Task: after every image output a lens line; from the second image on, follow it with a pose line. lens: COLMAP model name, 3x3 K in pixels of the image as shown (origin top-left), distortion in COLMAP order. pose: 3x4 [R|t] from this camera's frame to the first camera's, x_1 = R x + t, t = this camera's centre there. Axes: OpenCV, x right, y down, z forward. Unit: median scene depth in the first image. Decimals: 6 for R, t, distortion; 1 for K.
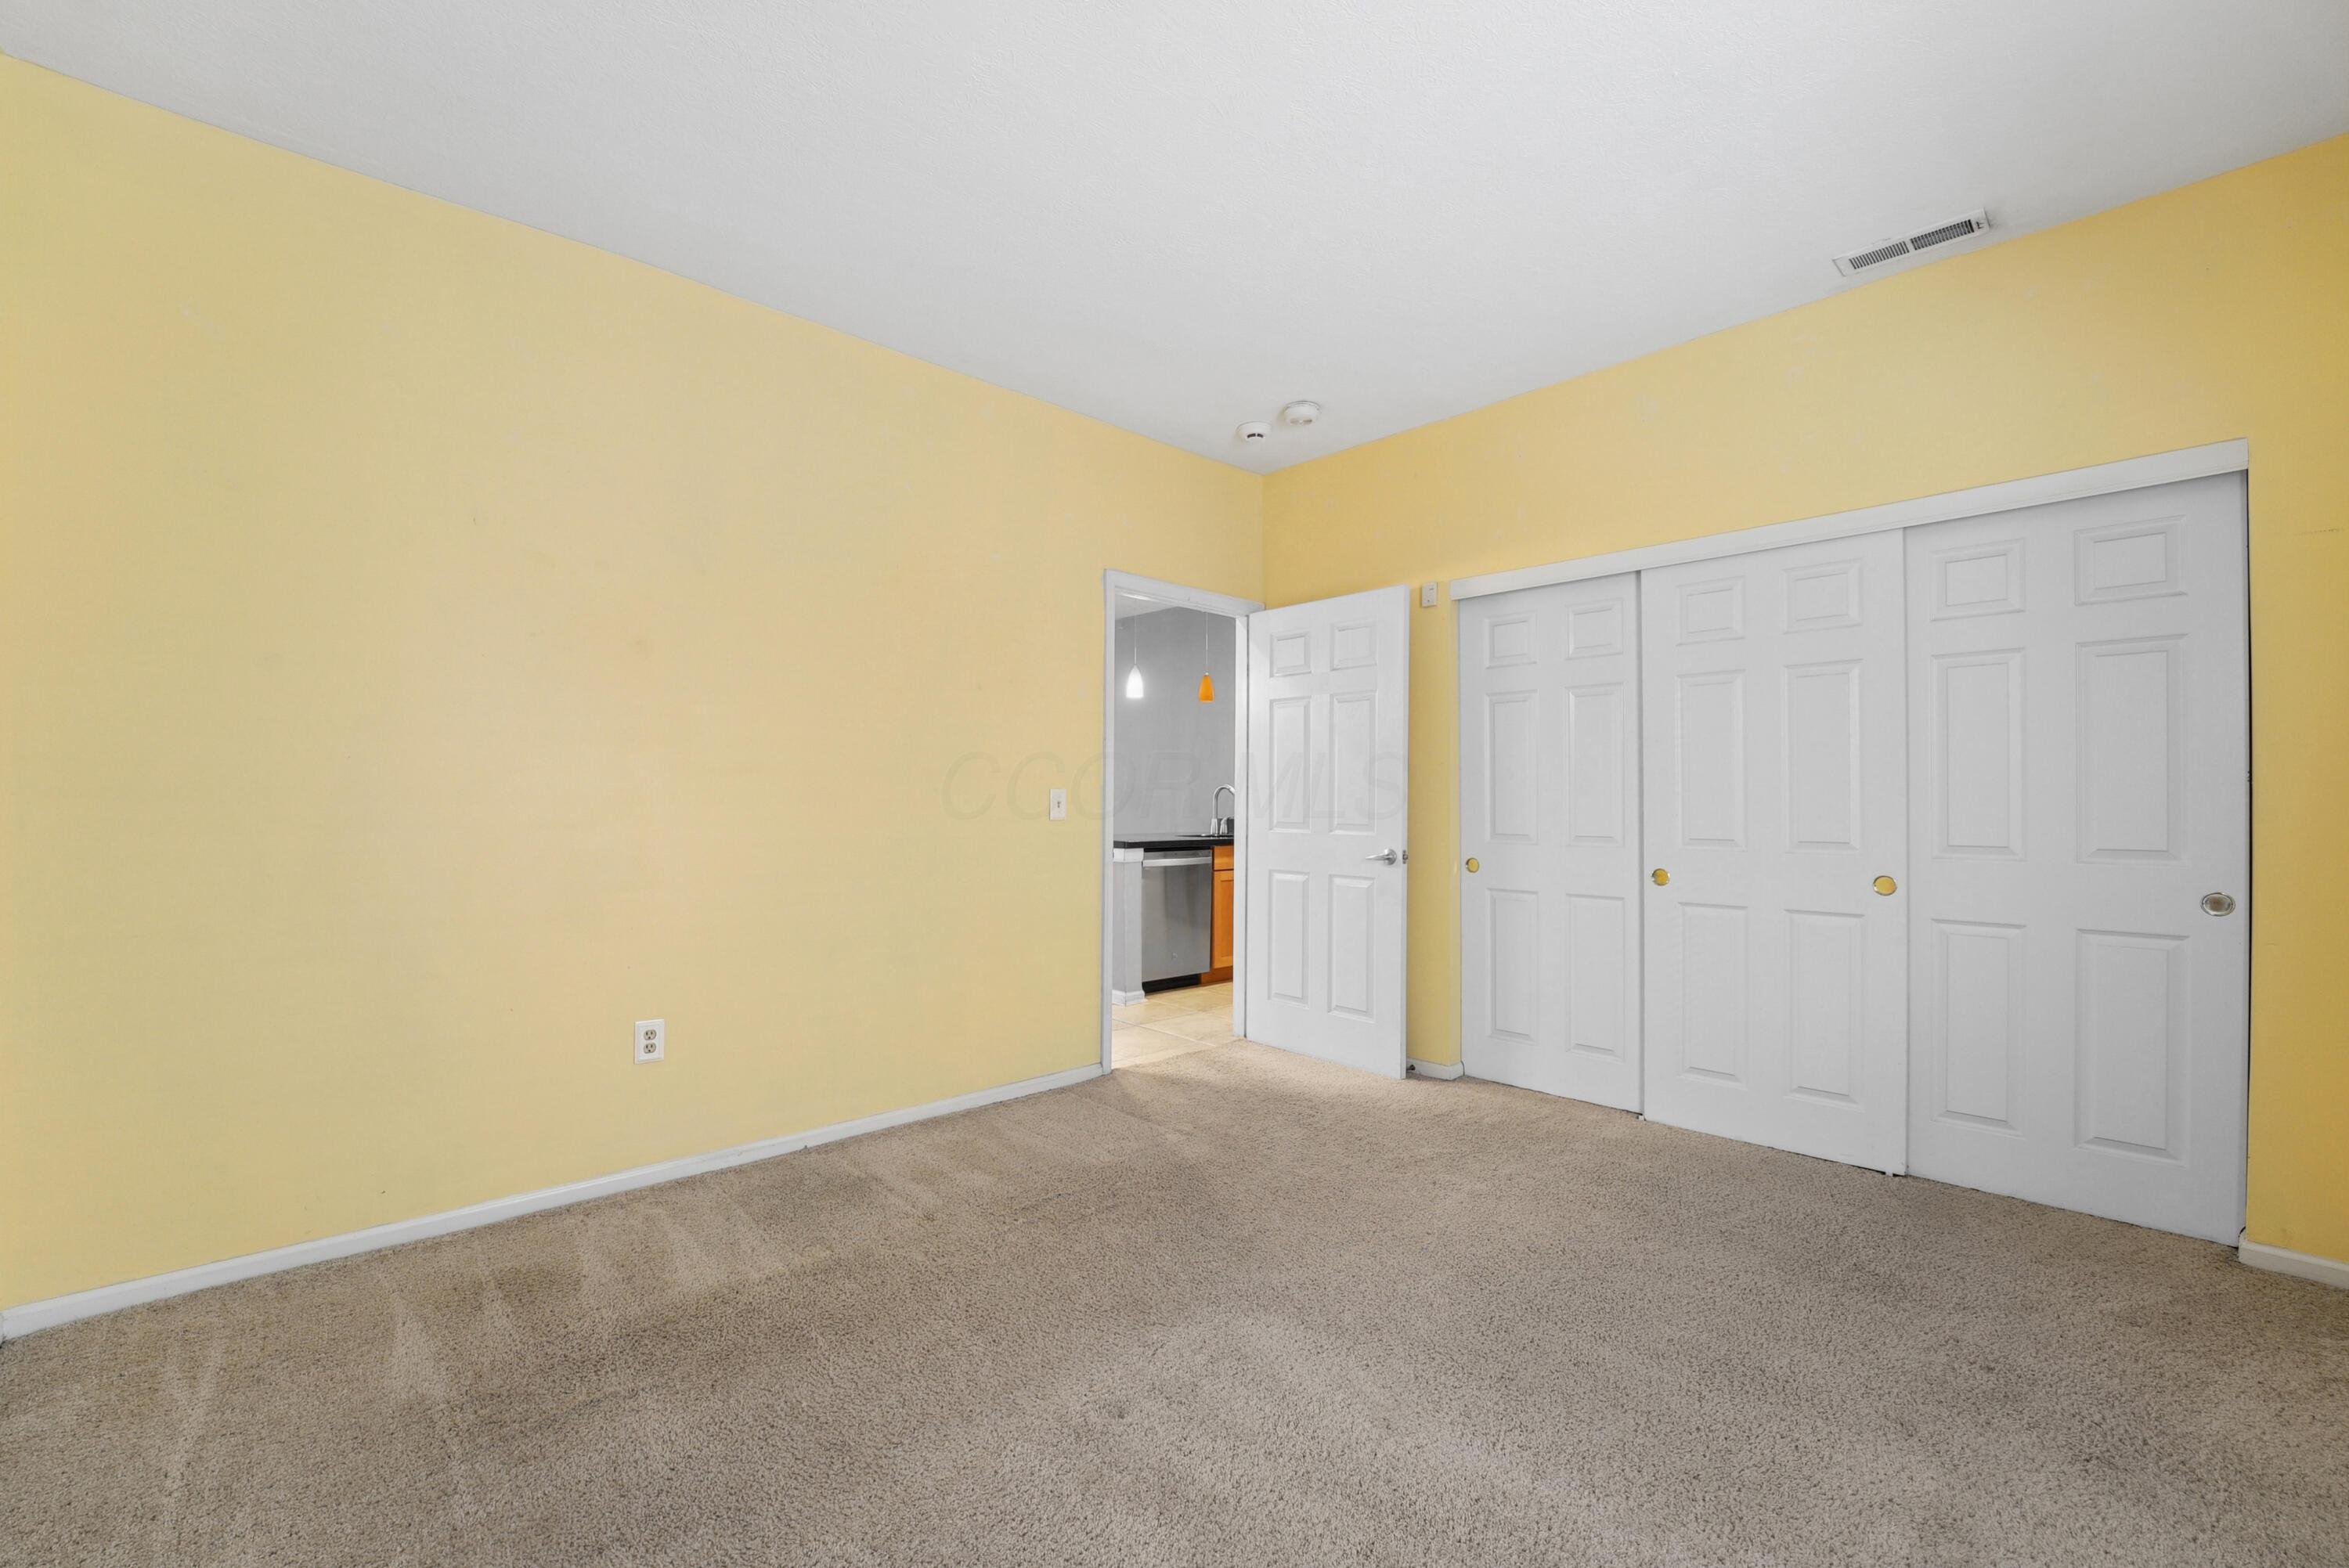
lens RADIAL K [[973.8, 0, 1155.9], [0, 973.8, 787.6], [0, 0, 1]] dist [-0.028316, 0.003154]
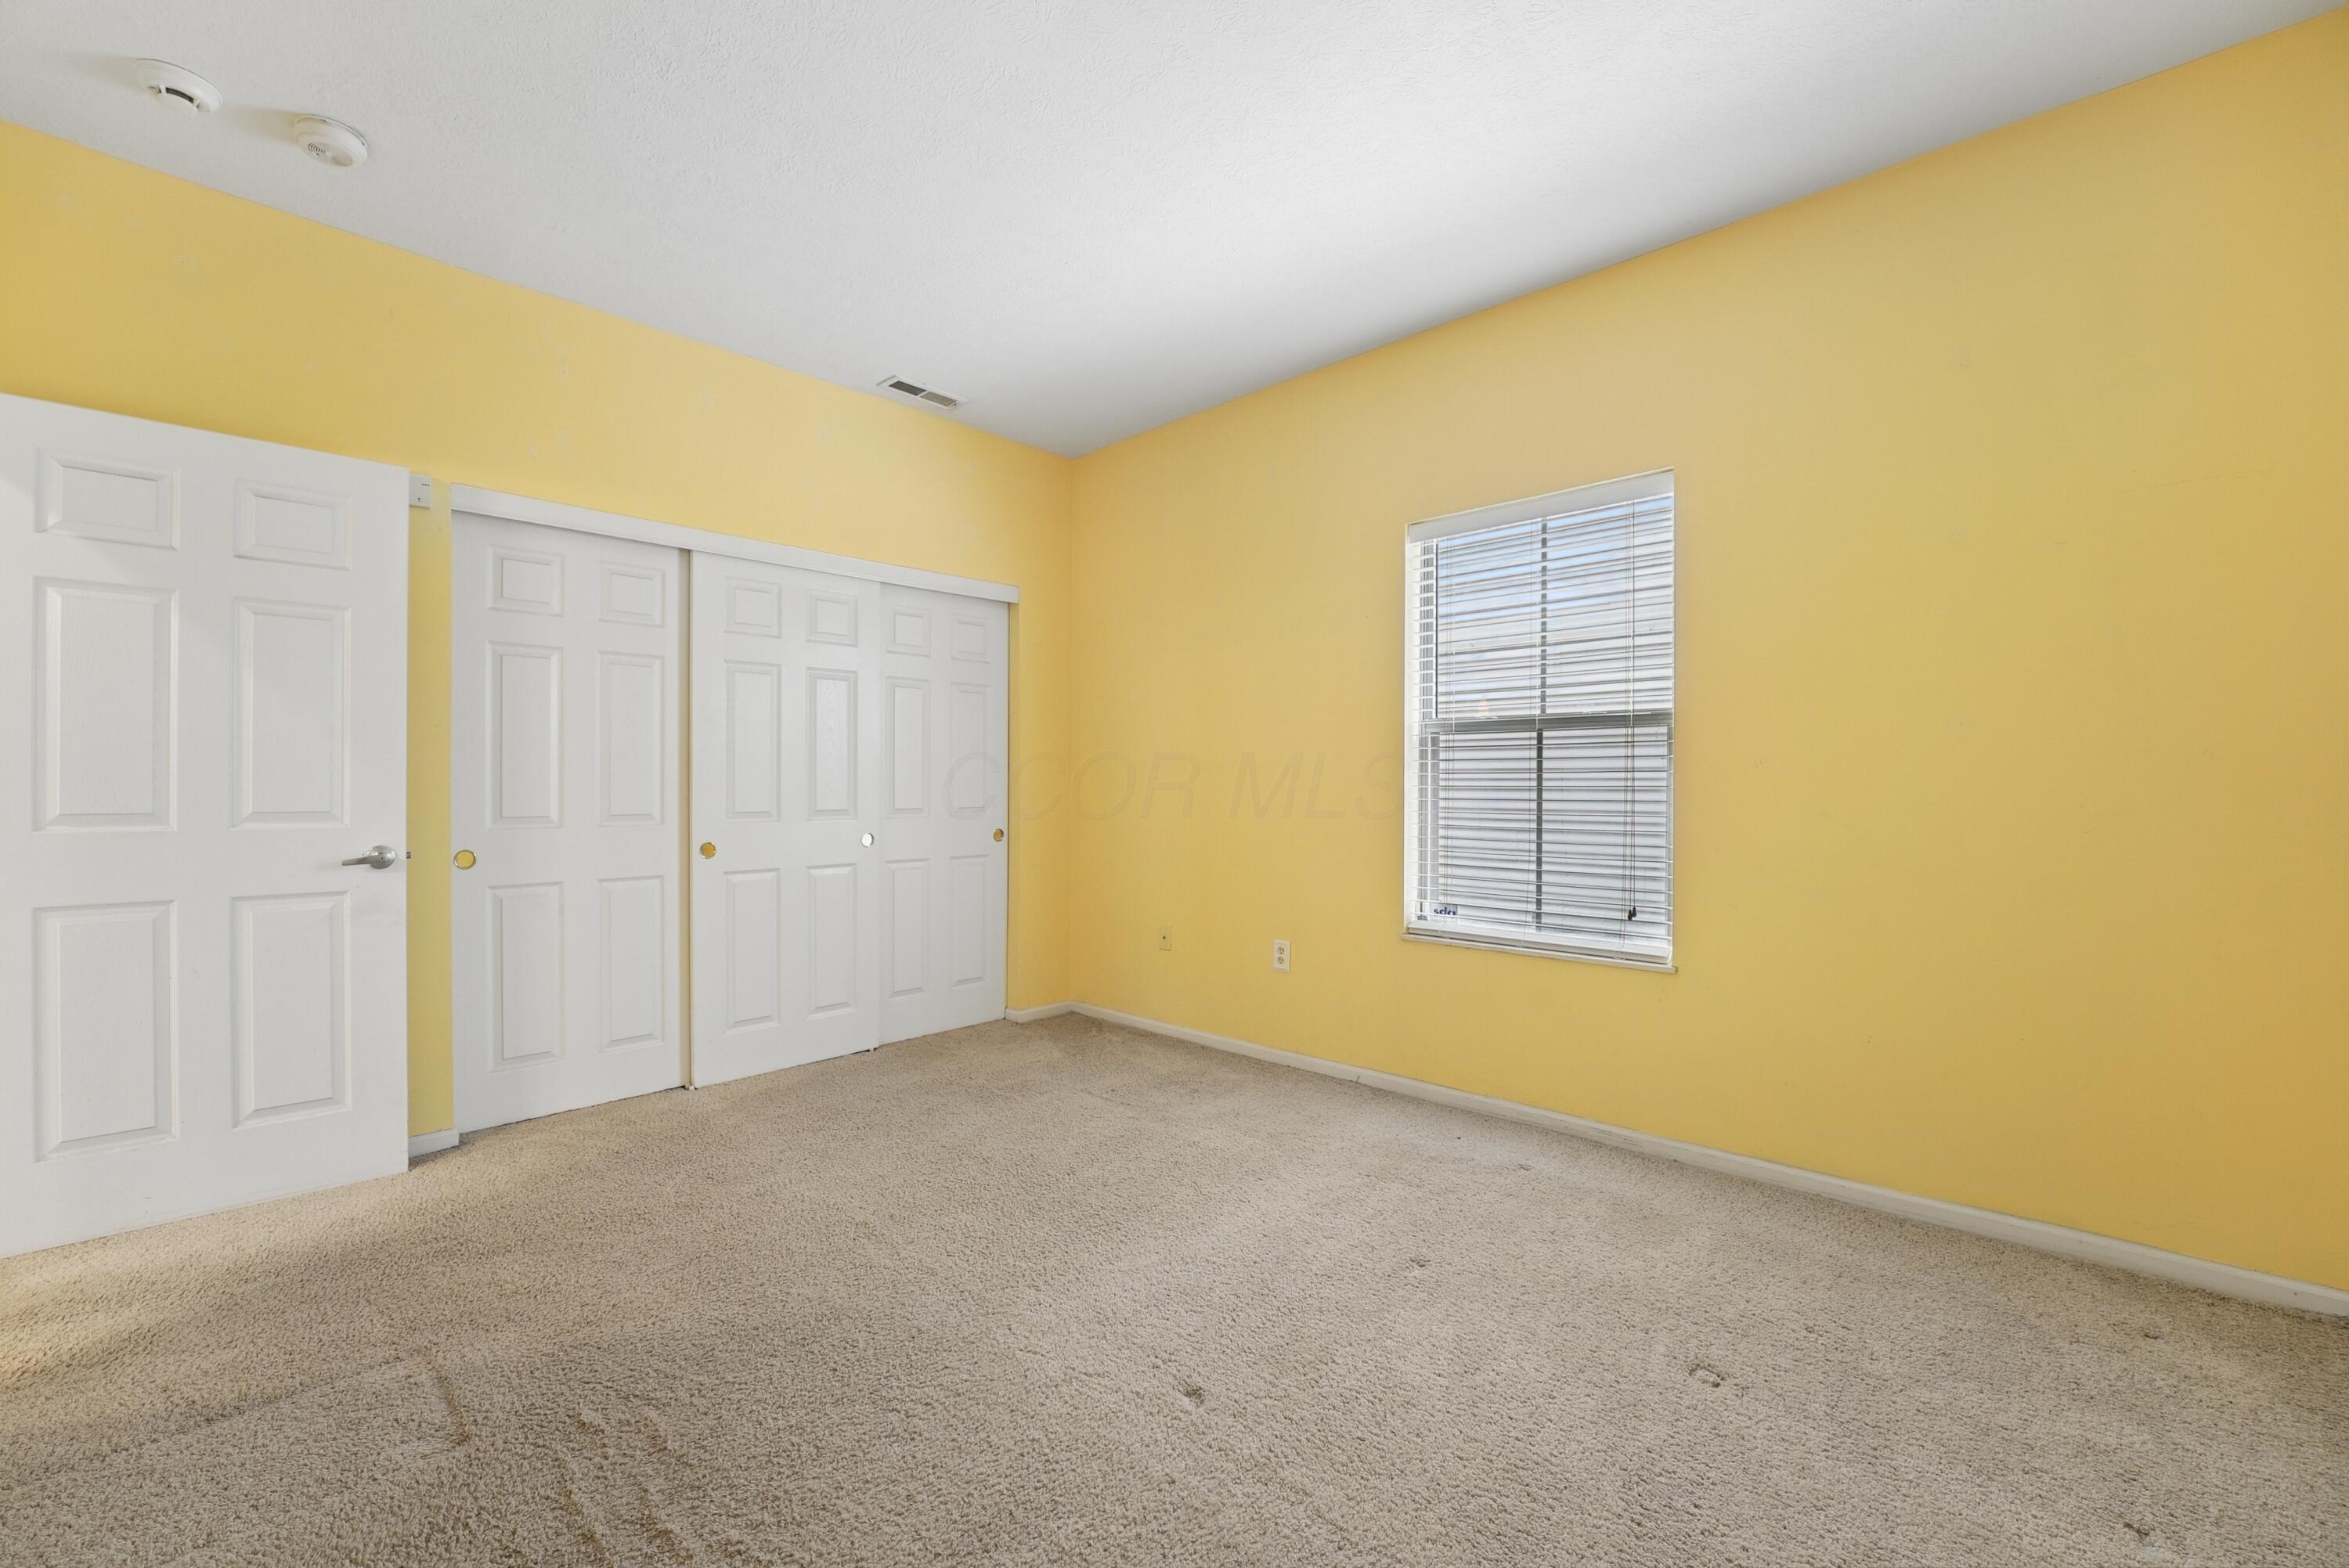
lens RADIAL K [[973.8, 0, 1151.7], [0, 973.8, 782.3], [0, 0, 1]] dist [-0.028316, 0.003154]
pose [[-0.075267, 0.001018, 0.997163, -0.515280], [-0.013280, 0.999910, -0.002023, 0.013668], [-0.997075, -0.013395, -0.075247, 0.557702]]
